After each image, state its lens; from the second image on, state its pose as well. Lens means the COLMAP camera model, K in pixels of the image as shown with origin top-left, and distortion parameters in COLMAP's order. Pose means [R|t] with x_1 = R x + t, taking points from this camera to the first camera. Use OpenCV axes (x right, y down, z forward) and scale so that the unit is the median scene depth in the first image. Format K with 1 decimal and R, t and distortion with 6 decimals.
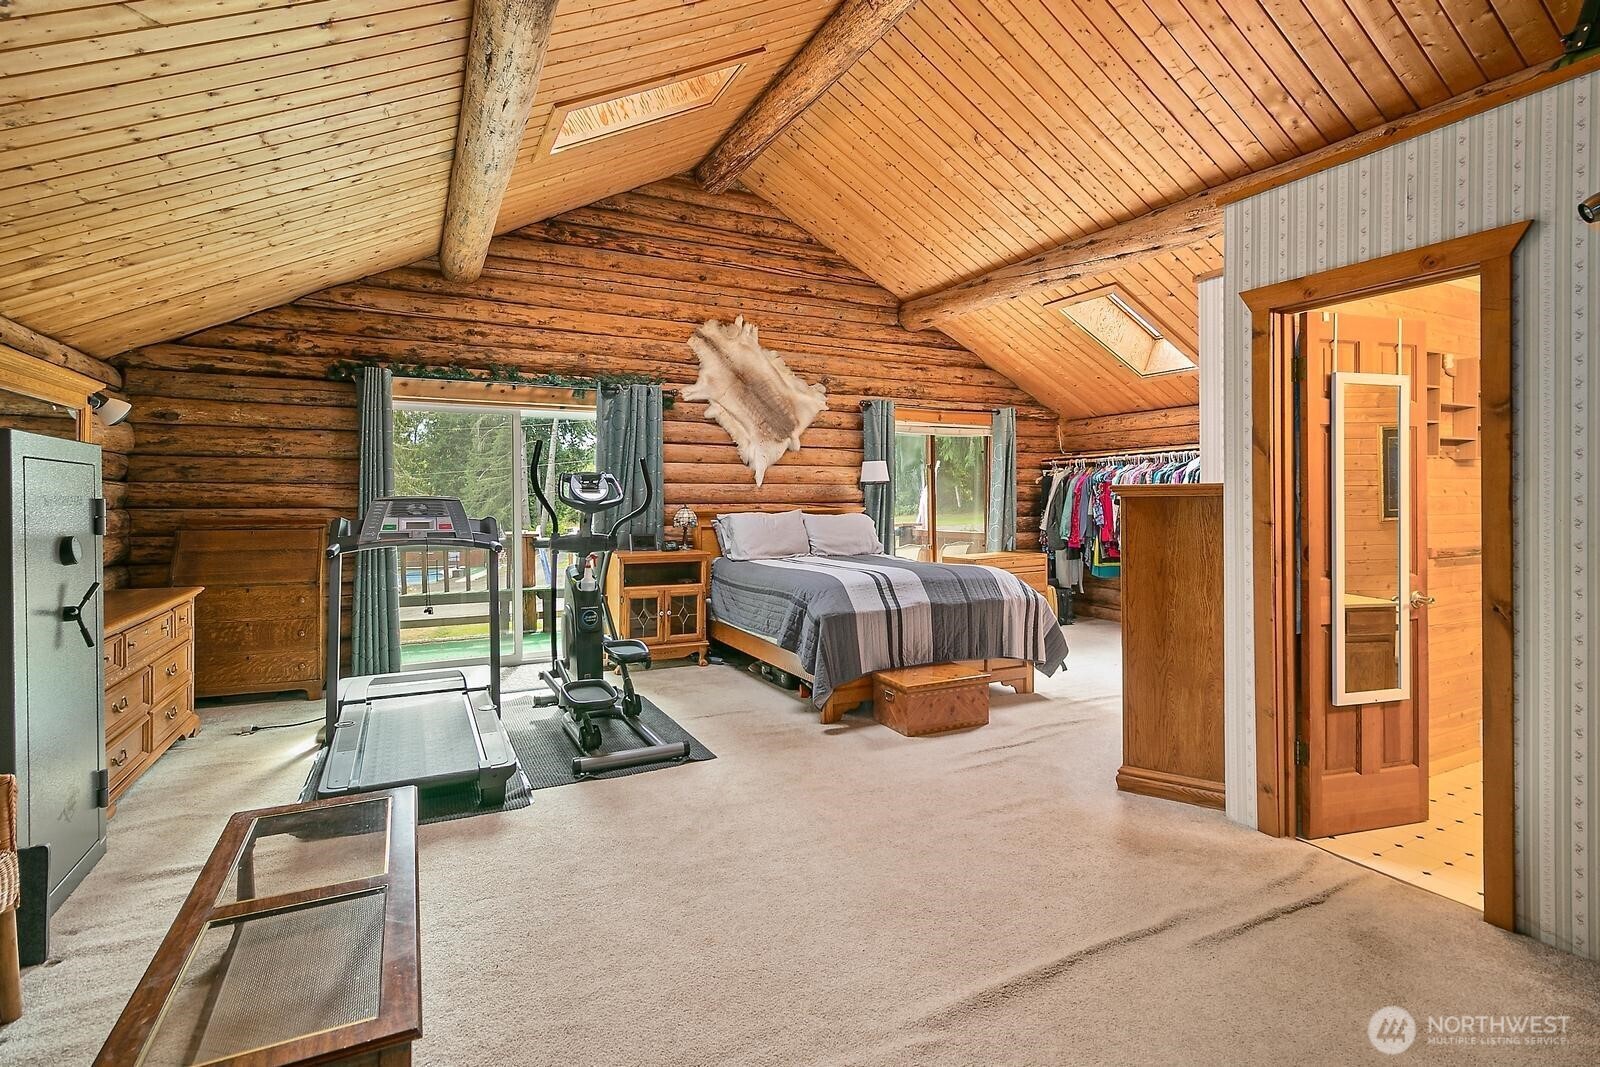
lens RADIAL K [[745.3, 0, 800.9], [0, 745.3, 507.8], [0, 0, 1]] dist [-0.000877, 0.000659]
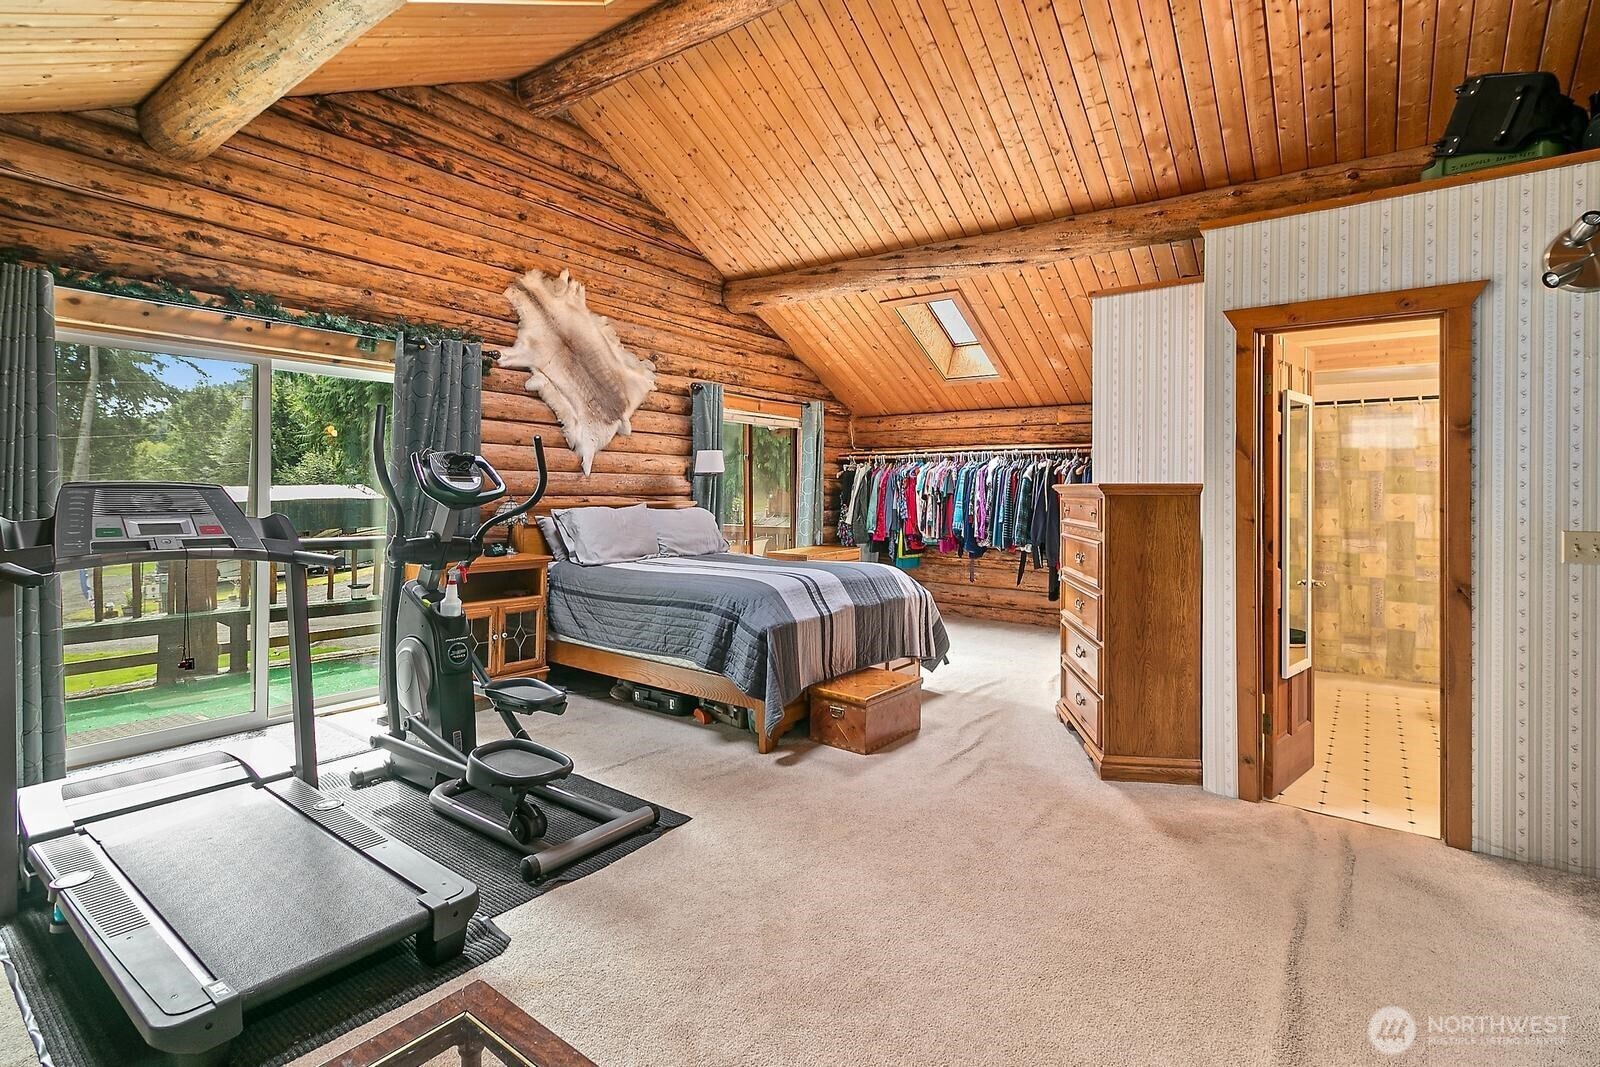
lens RADIAL K [[745.3, 0, 792.7], [0, 745.3, 493.1], [0, 0, 1]] dist [-0.000877, 0.000659]
pose [[0.894287, 0.009885, 0.447384, -0.268417], [-0.006512, 0.999938, -0.009078, -0.003312], [-0.447446, 0.005205, 0.894296, 0.172640]]
